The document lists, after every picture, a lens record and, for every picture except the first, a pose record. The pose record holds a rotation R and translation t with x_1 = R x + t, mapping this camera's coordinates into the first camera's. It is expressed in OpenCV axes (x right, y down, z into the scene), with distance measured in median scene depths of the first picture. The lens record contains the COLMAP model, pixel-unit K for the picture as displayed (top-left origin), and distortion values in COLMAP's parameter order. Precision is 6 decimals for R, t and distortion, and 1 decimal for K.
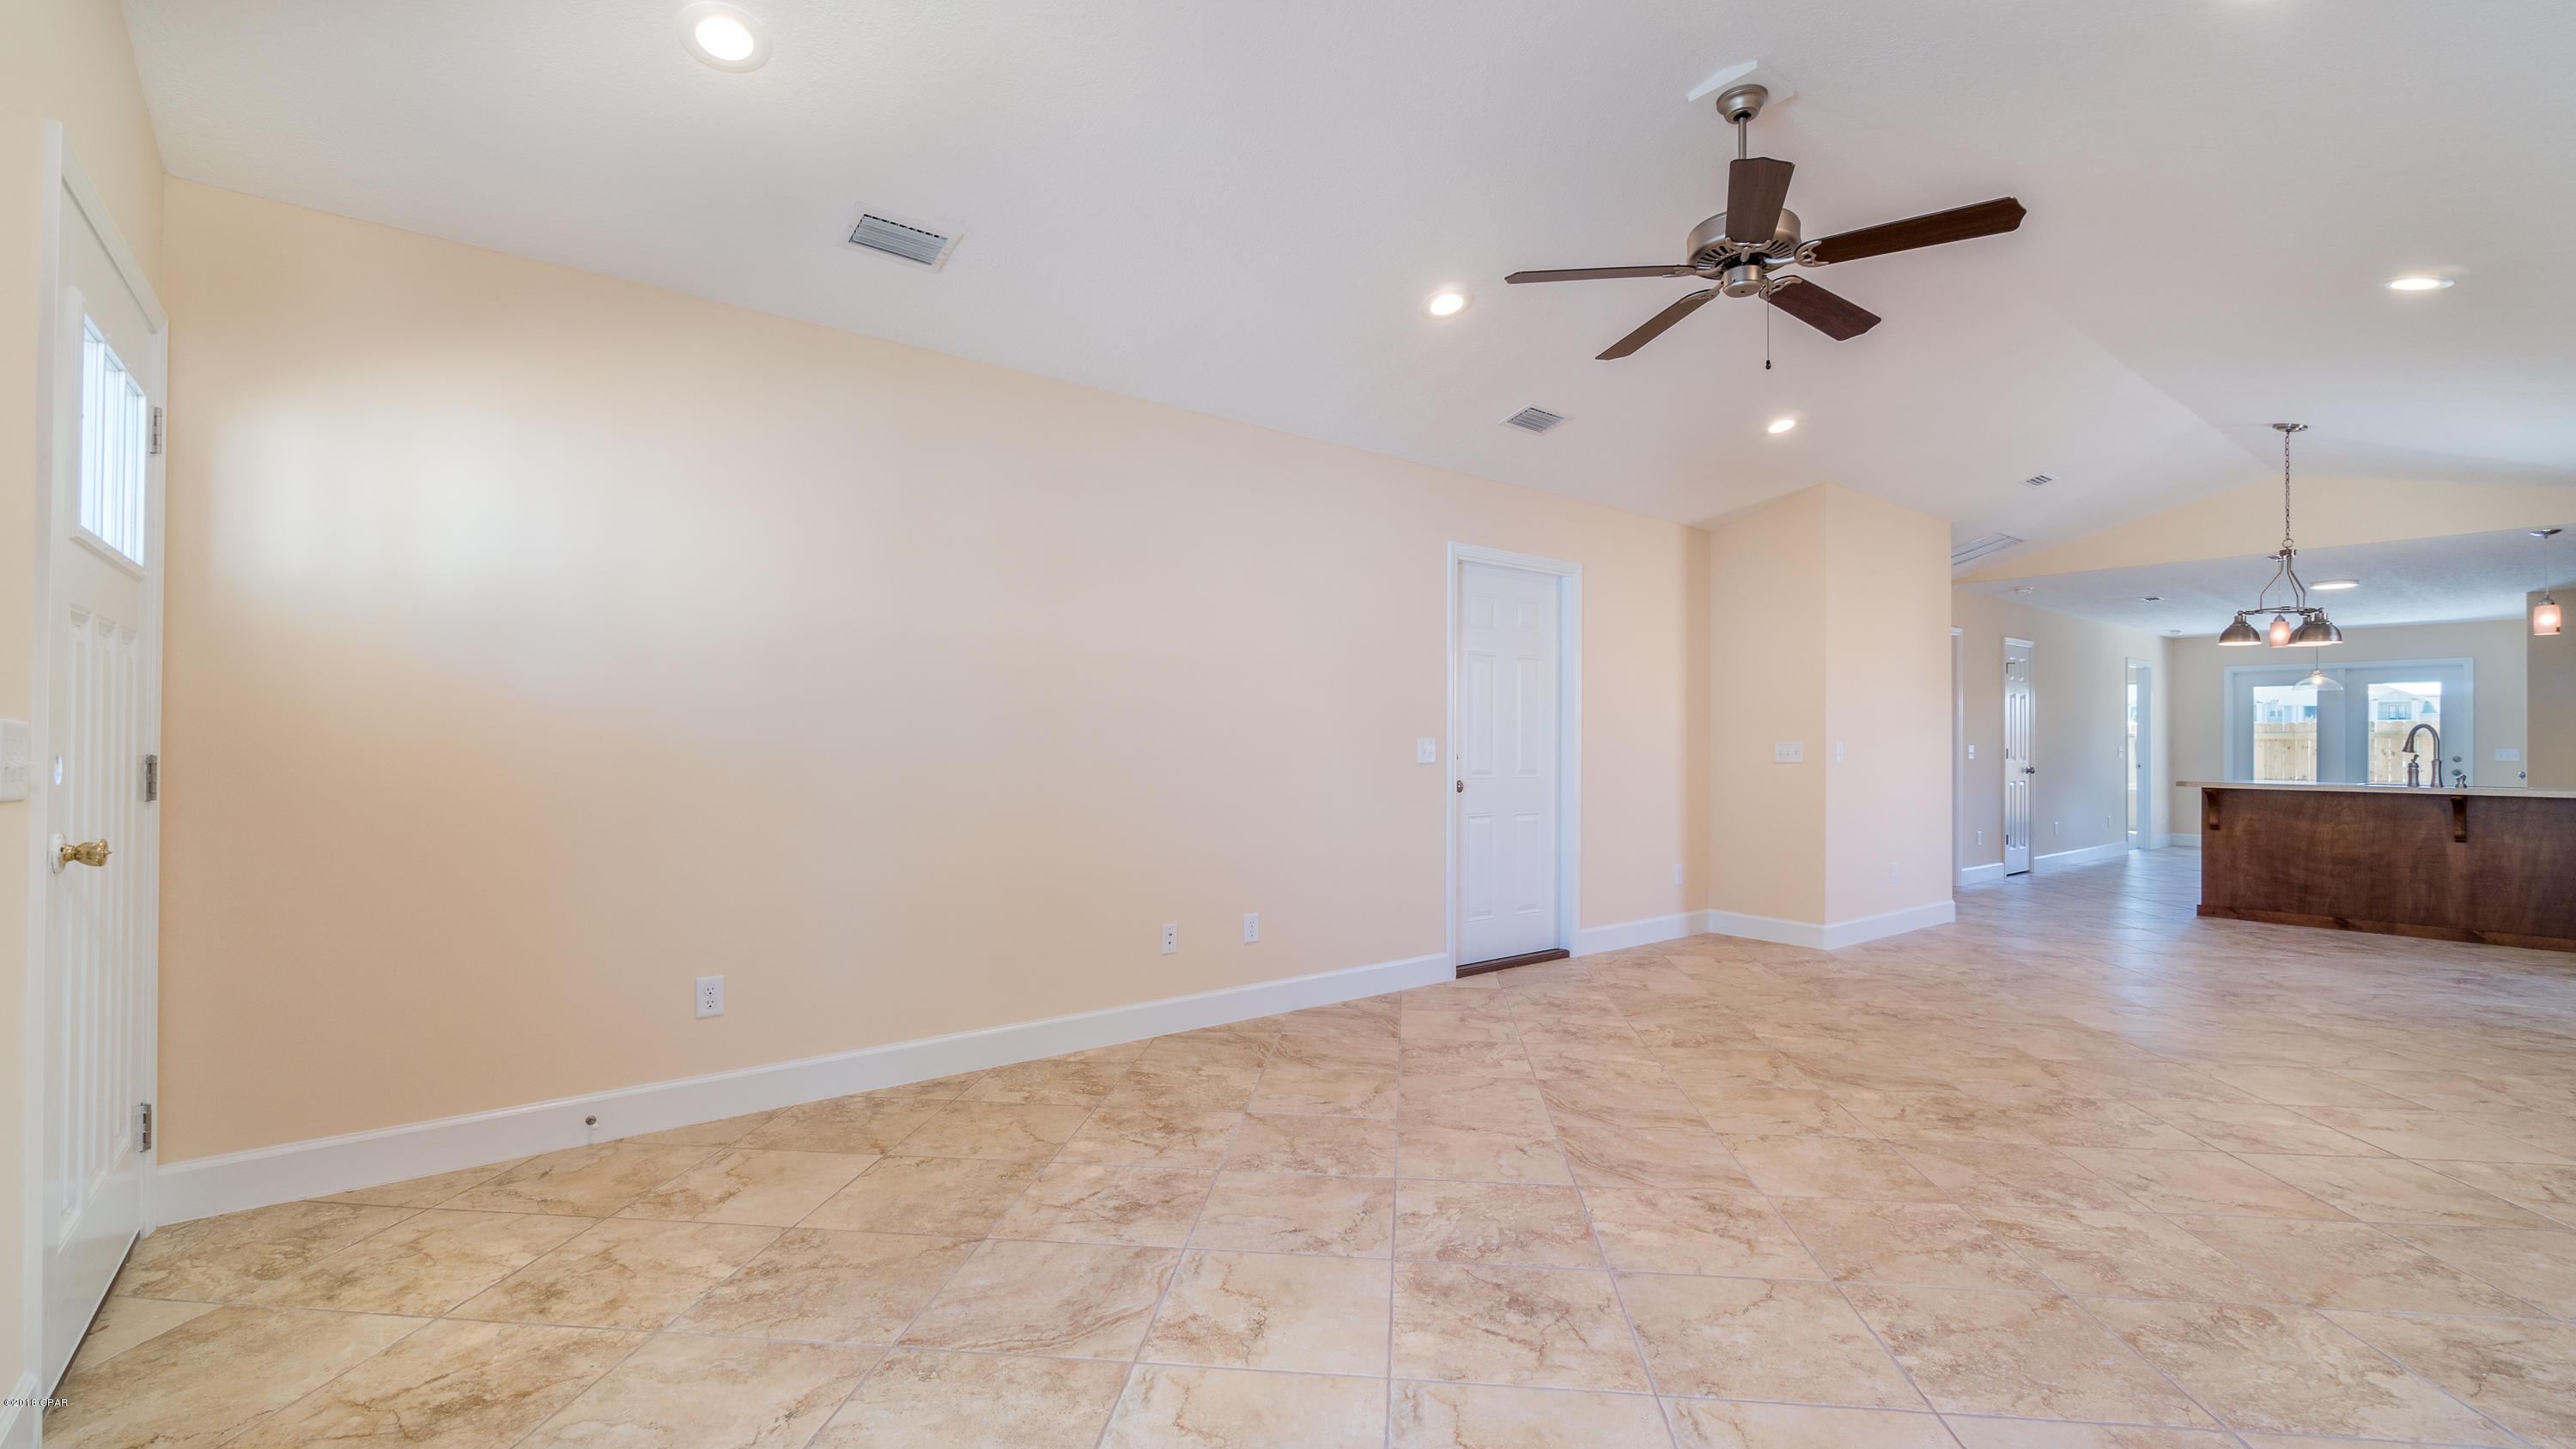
lens RADIAL K [[1098.8, 0, 1345.9], [0, 1098.8, 726.0], [0, 0, 1]] dist [-0.002058, -0.000127]
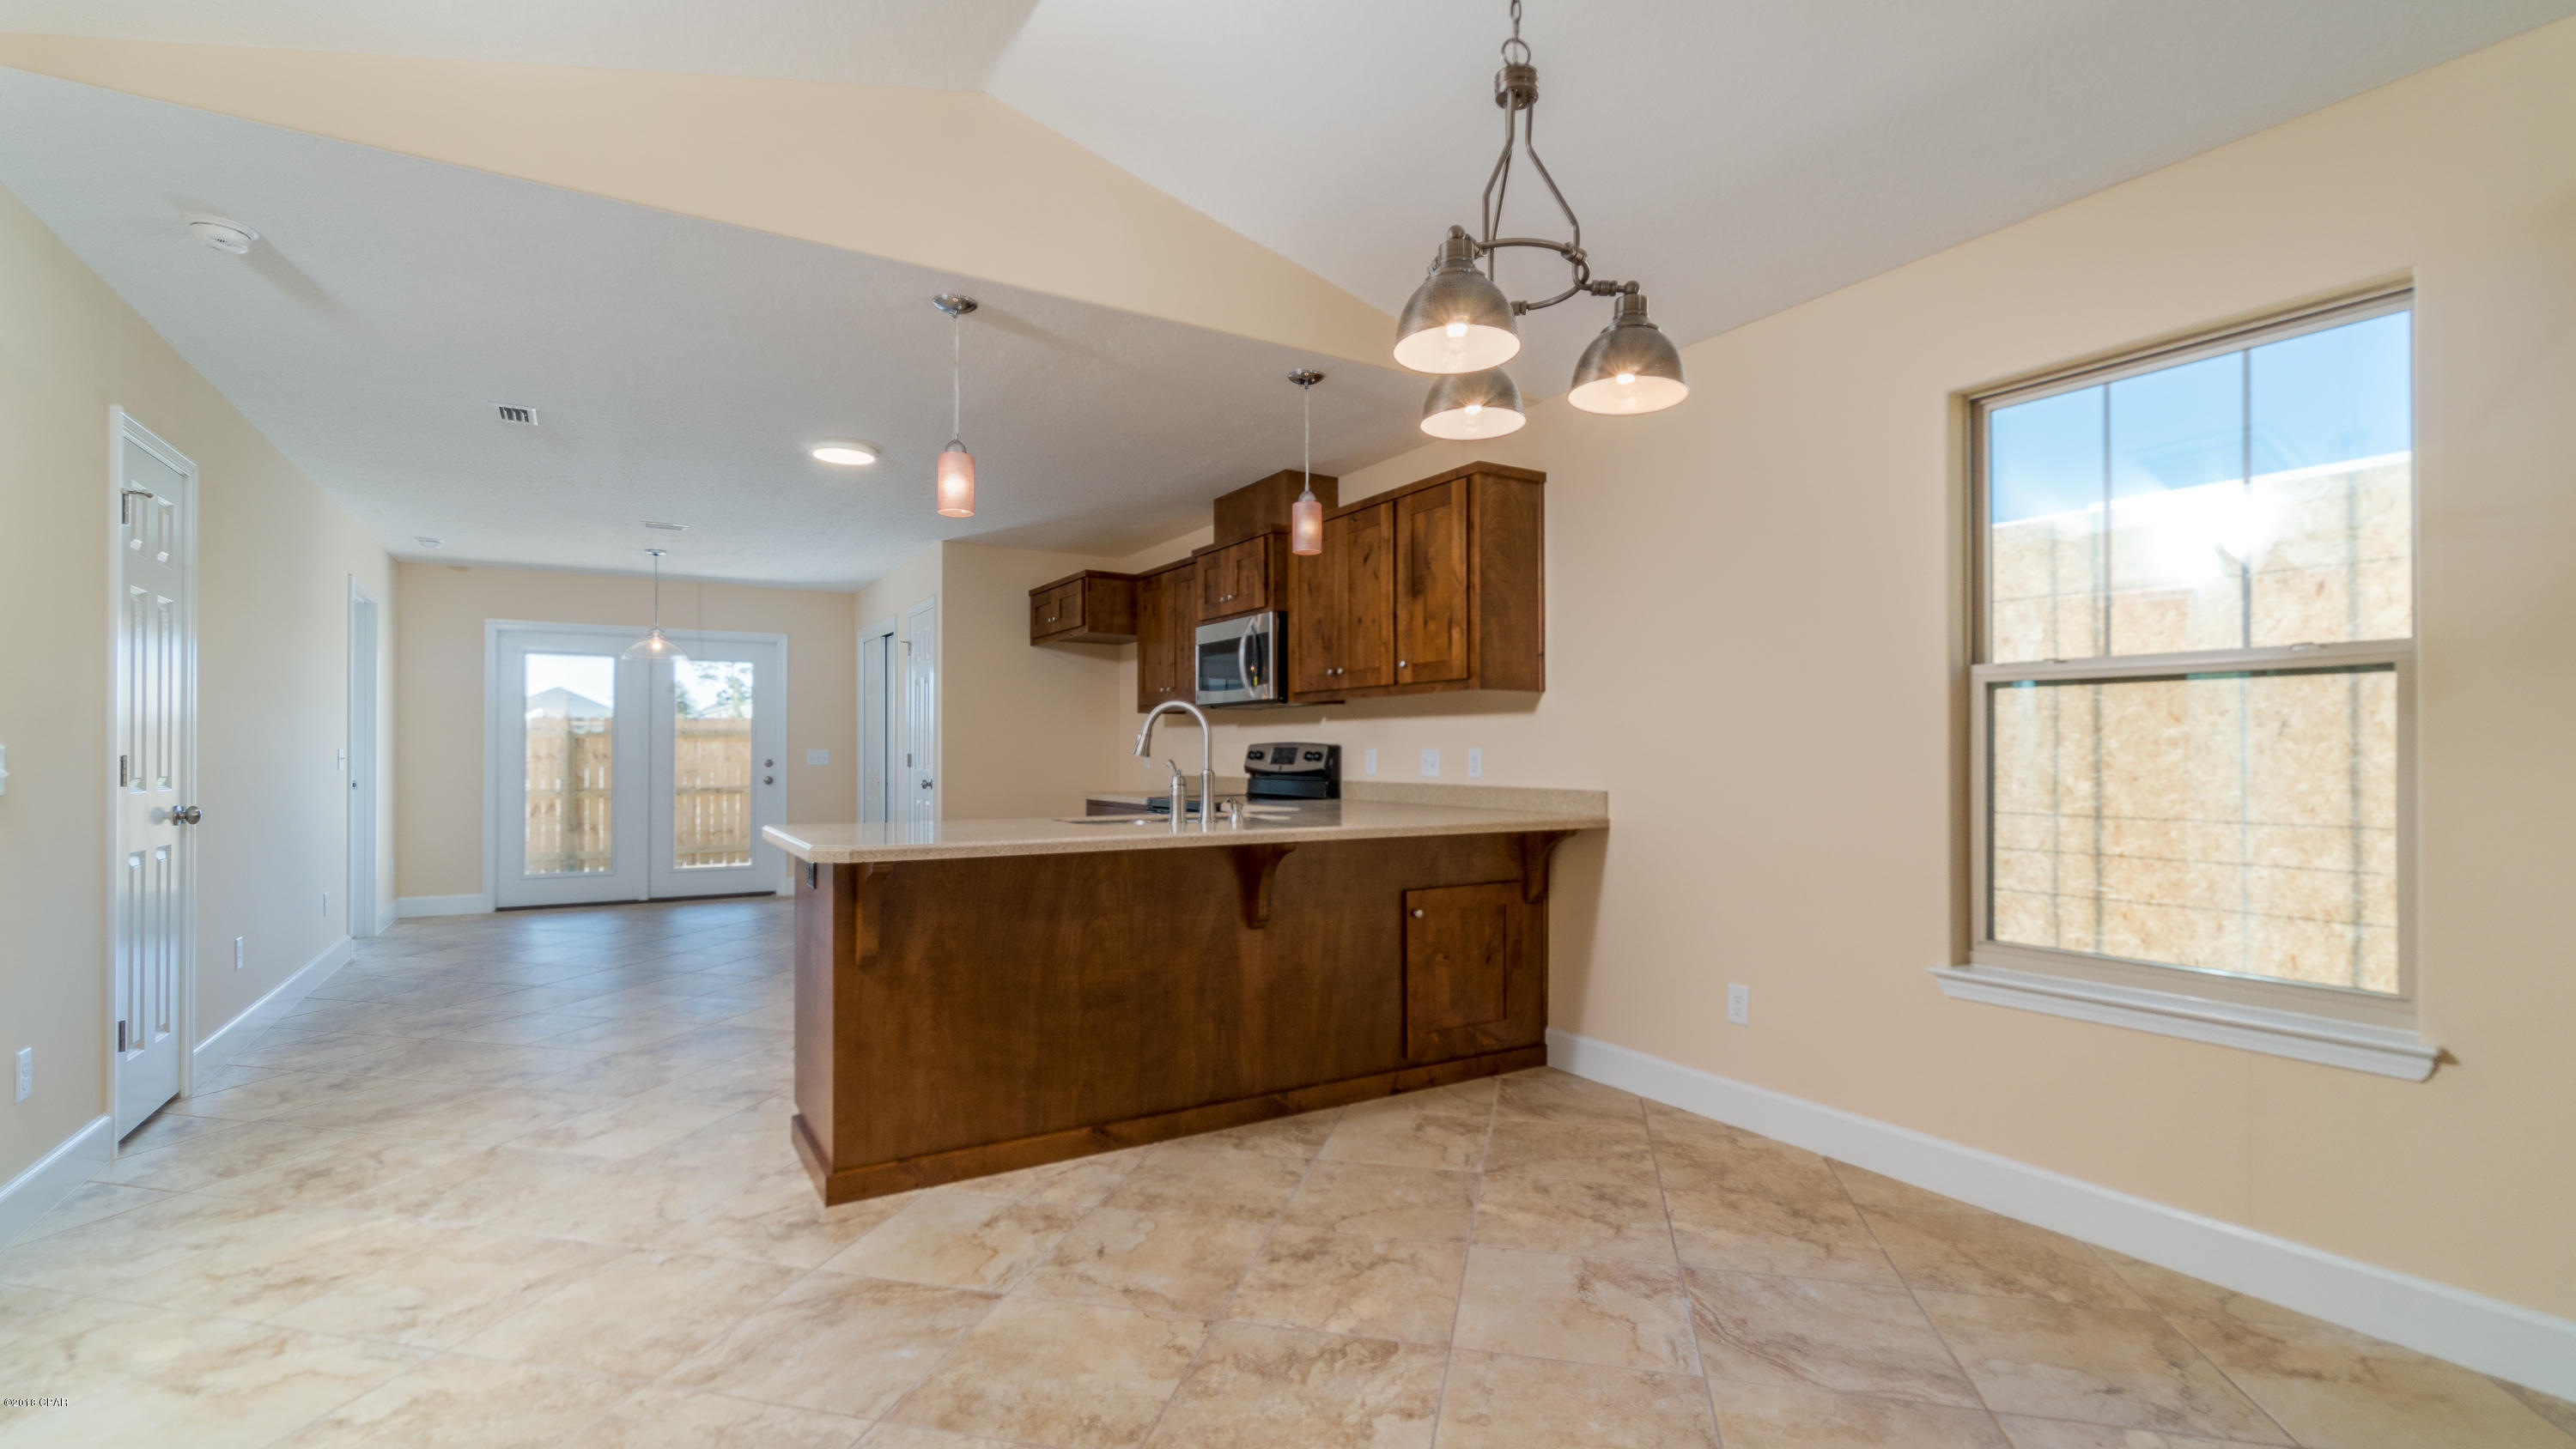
lens RADIAL K [[1137.2, 0, 1283.4], [0, 1137.2, 747.8], [0, 0, 1]] dist [-0.002218, -0.000381]
pose [[0.149334, -0.002082, 0.988785, 0.455368], [-0.015676, 0.999867, 0.004473, 0.015155], [-0.988663, -0.016168, 0.149281, 0.863222]]
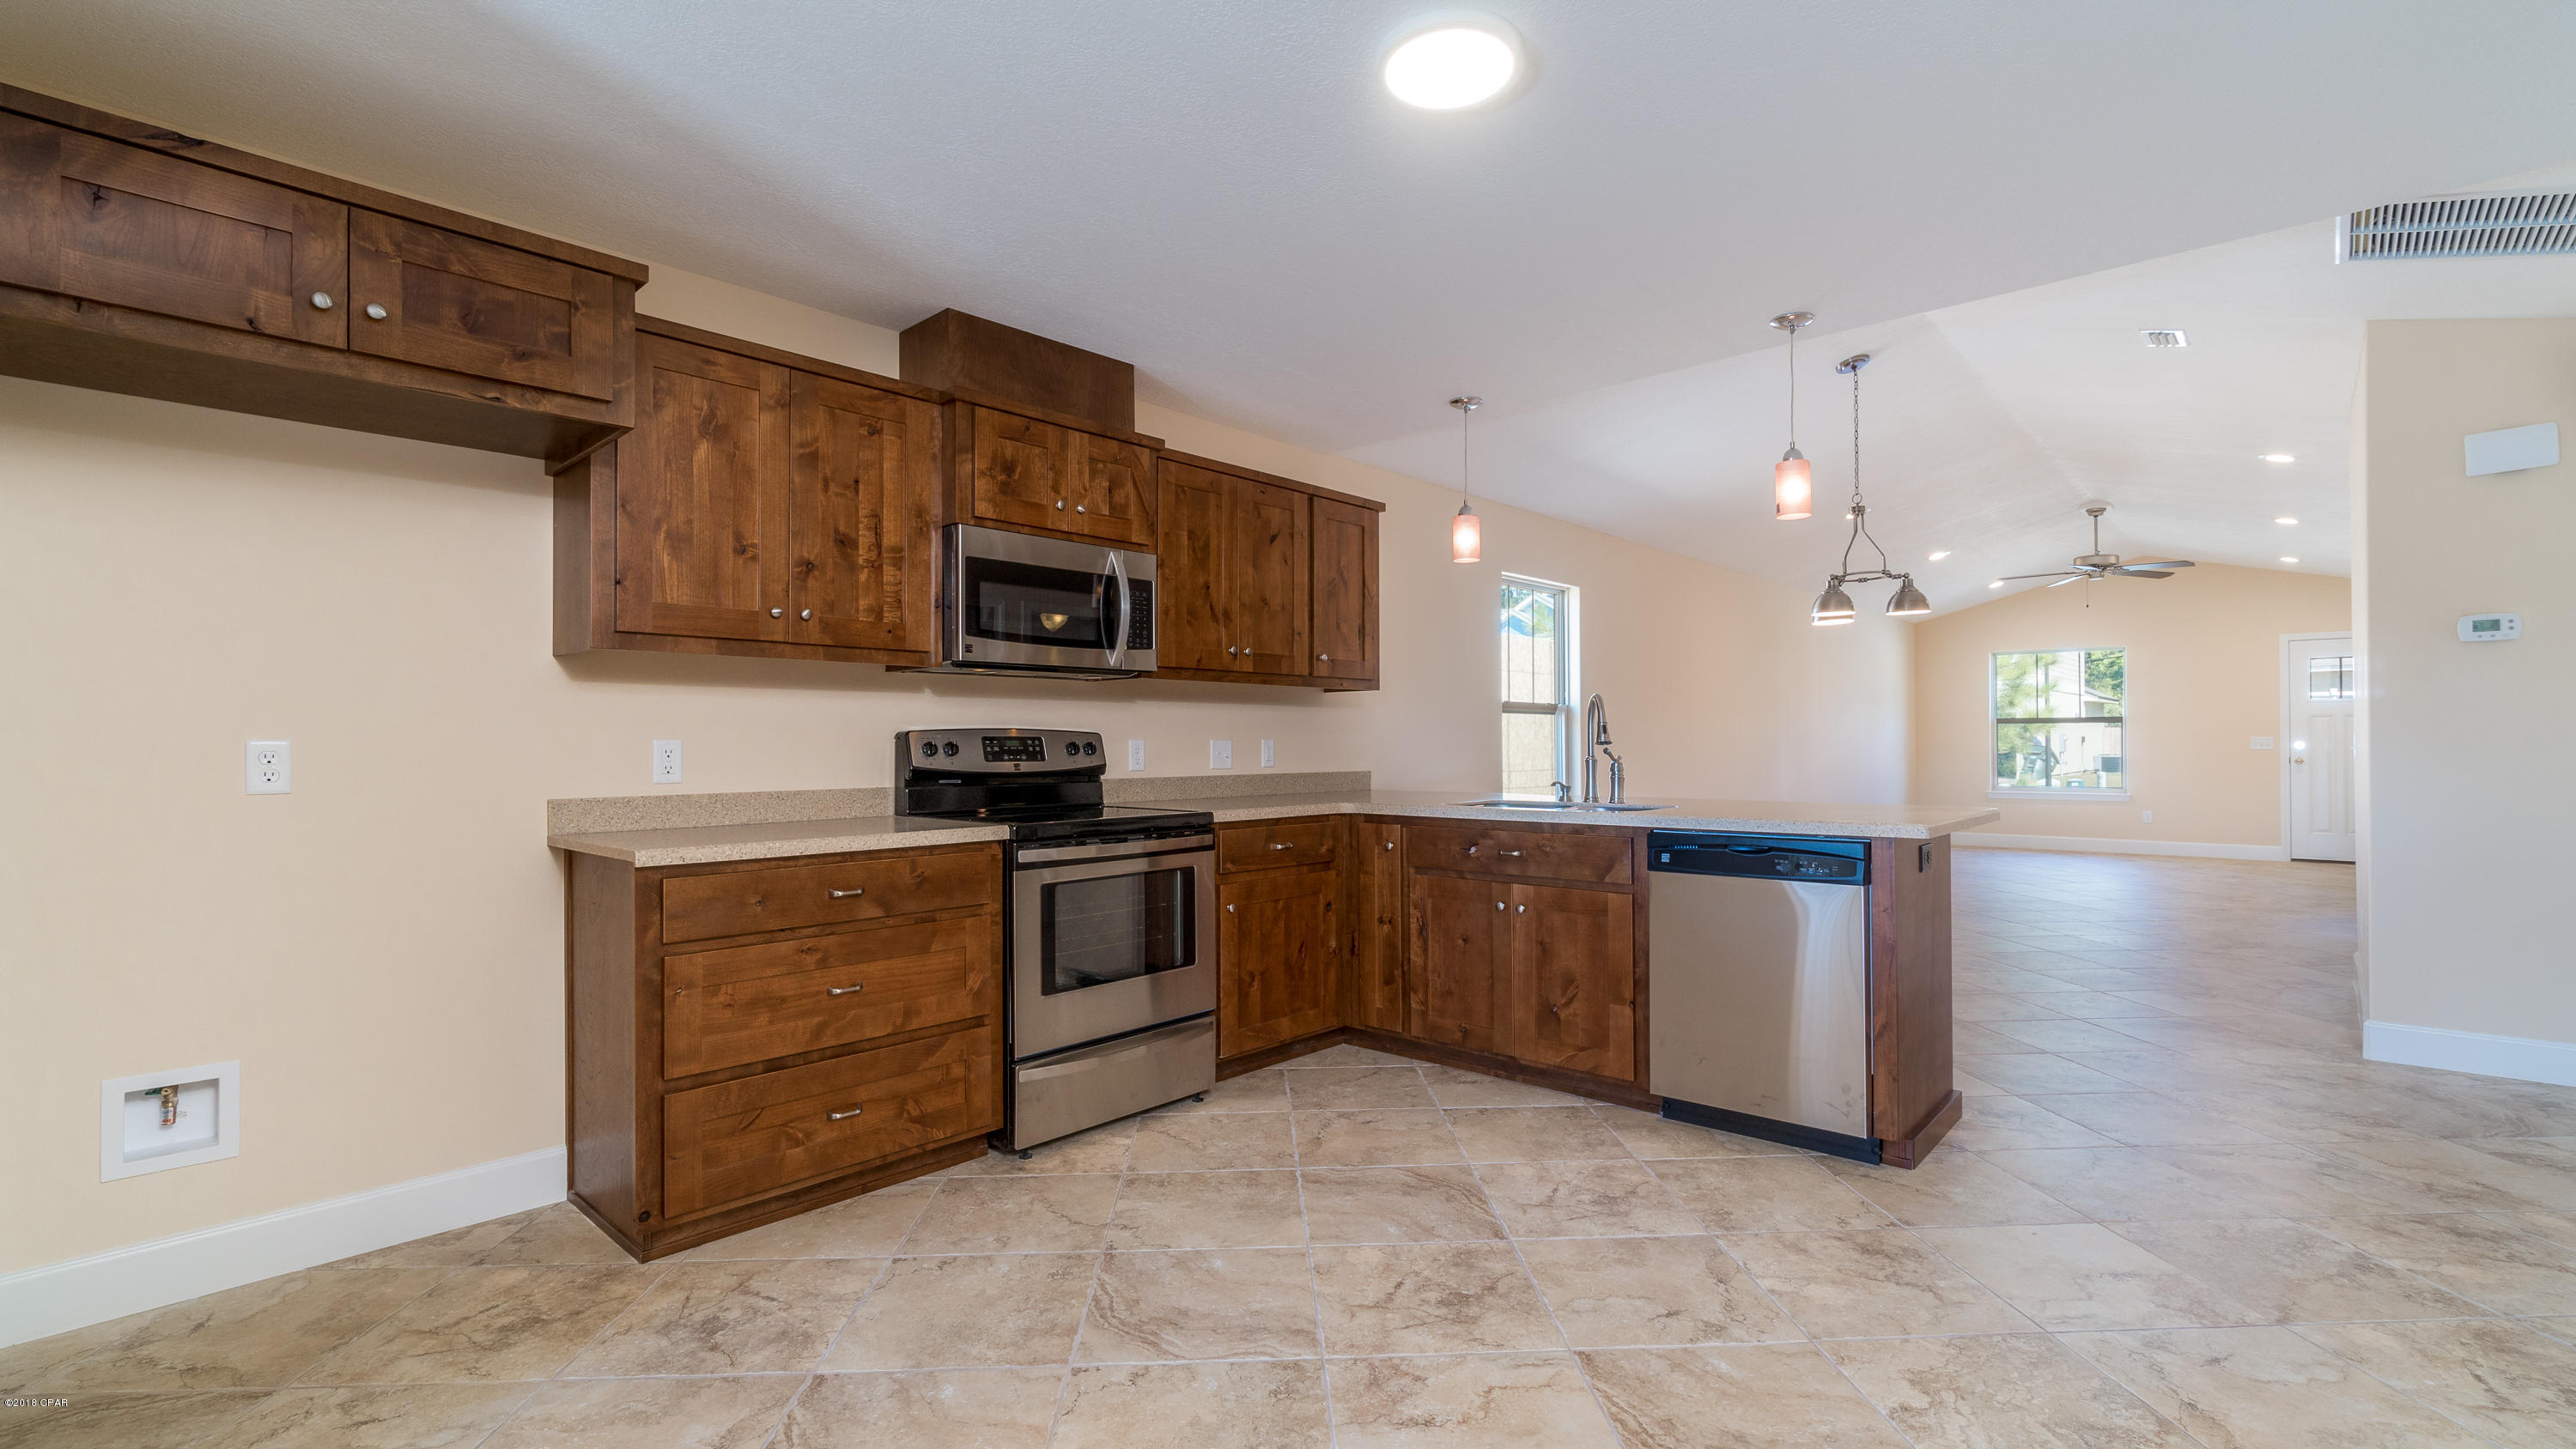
lens RADIAL K [[1098.8, 0, 1345.9], [0, 1098.8, 726.0], [0, 0, 1]] dist [-0.002058, -0.000127]
pose [[-0.986994, -0.002252, -0.160738, 1.193670], [0.003696, 0.999320, -0.036692, 0.033617], [0.160712, -0.036809, -0.986315, 1.533277]]
